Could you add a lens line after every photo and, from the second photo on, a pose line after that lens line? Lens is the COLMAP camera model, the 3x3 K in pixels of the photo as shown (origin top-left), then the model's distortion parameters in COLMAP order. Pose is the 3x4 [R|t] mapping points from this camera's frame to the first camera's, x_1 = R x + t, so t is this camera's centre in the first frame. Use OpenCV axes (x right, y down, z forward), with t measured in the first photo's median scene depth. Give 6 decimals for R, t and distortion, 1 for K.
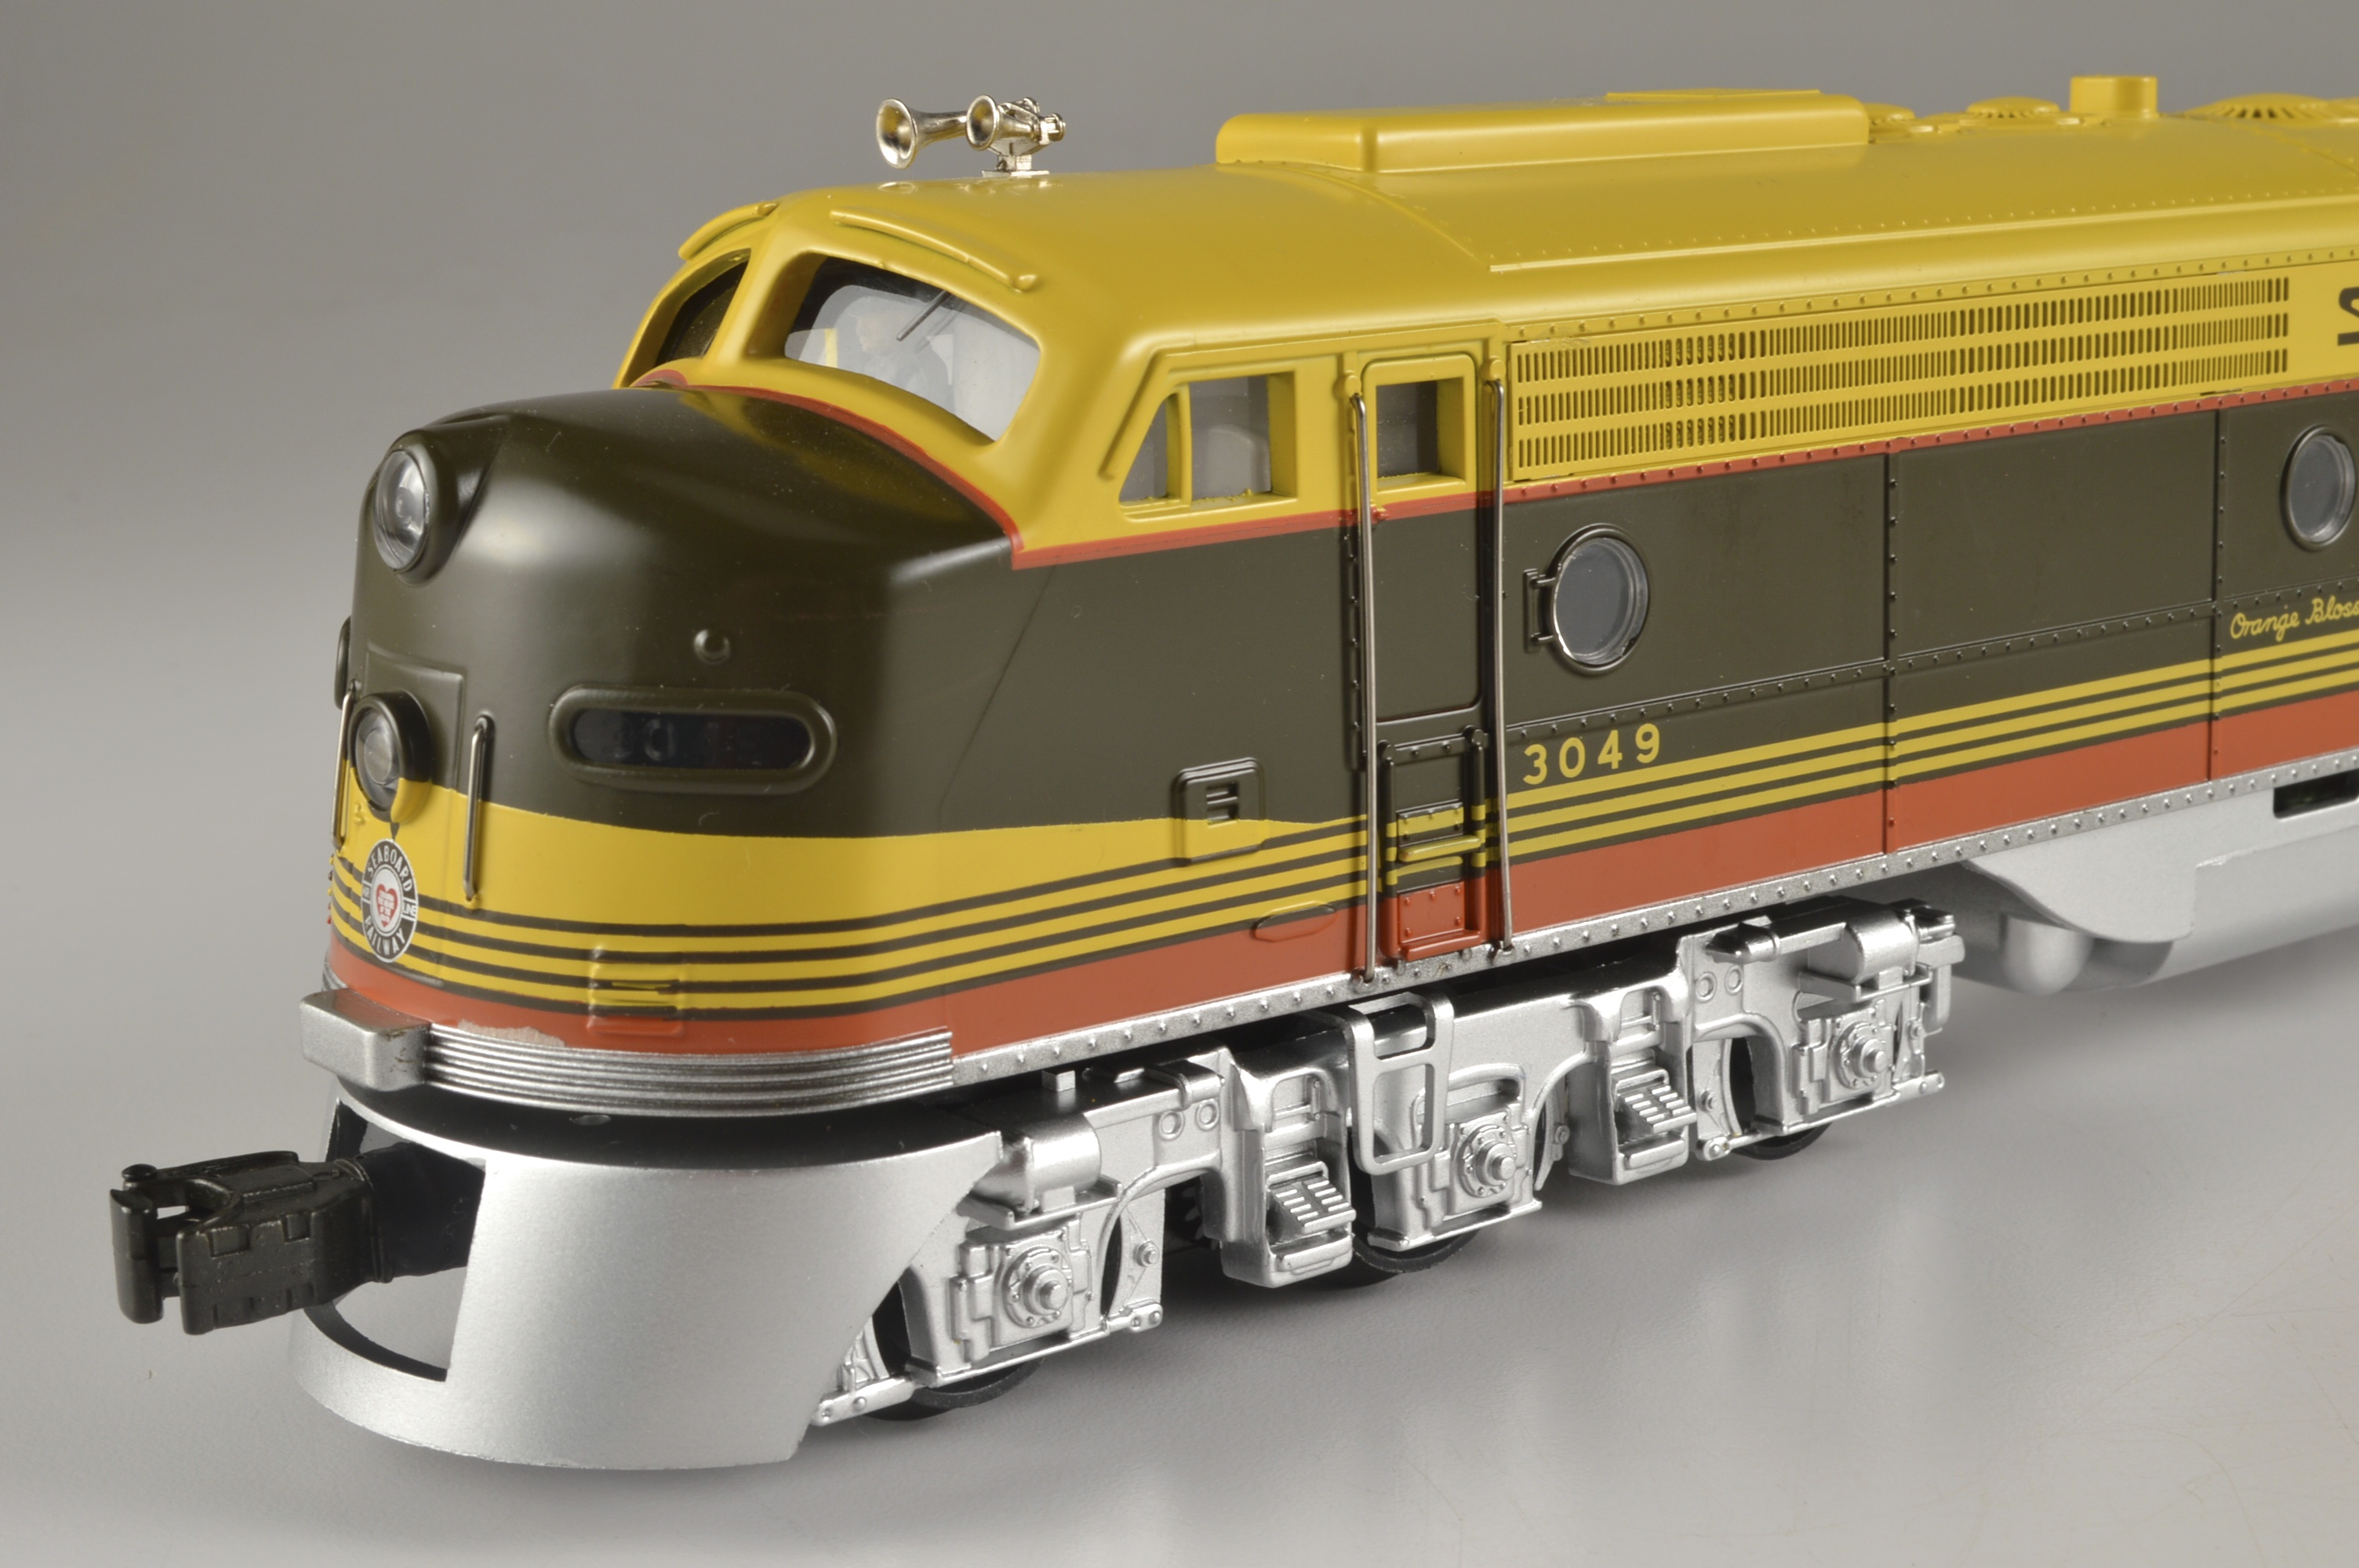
lens RADIAL K [[3788.8, 0, 1179.5], [0, 3788.8, 784.0], [0, 0, 1]] dist [-0.047072, -0.135903]
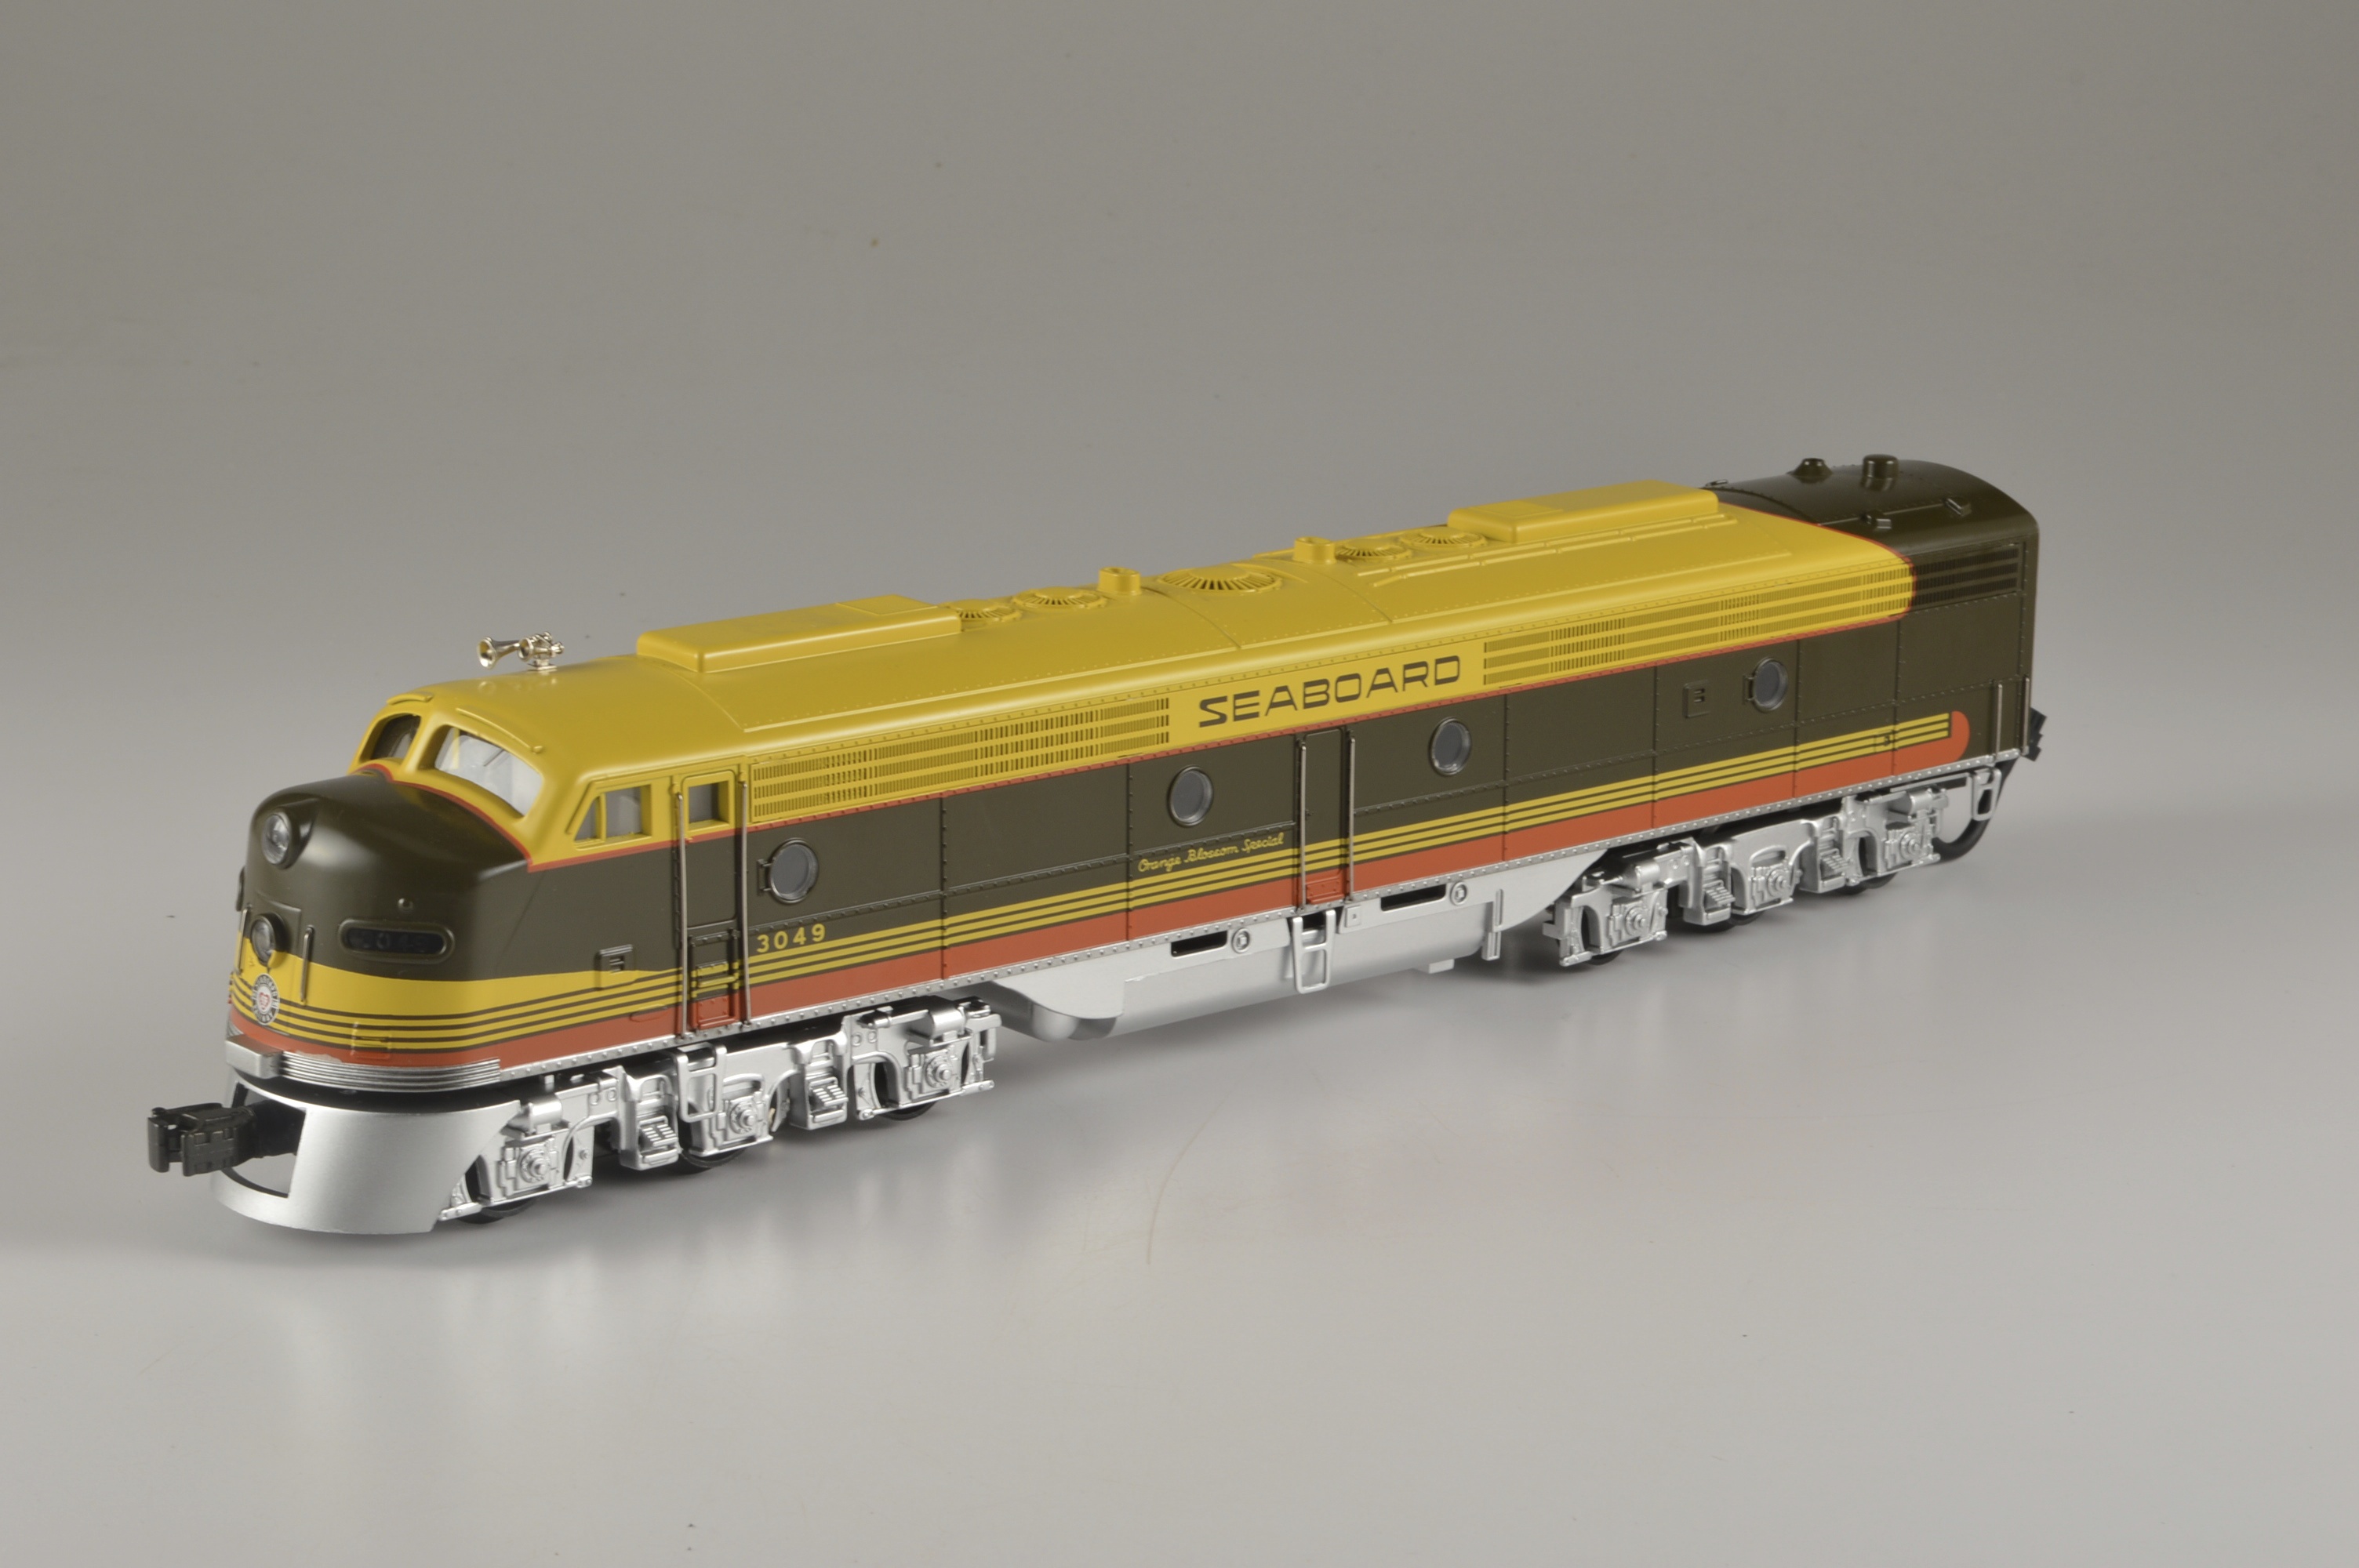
lens RADIAL K [[5388.6, 0, 1179.5], [0, 5388.6, 784.0], [0, 0, 1]] dist [0.006711, 0.162888]
pose [[0.998597, 0.023437, 0.047488, 0.194282], [-0.025055, 0.999116, 0.033762, -0.223933], [-0.046655, -0.034905, 0.998301, -2.315940]]
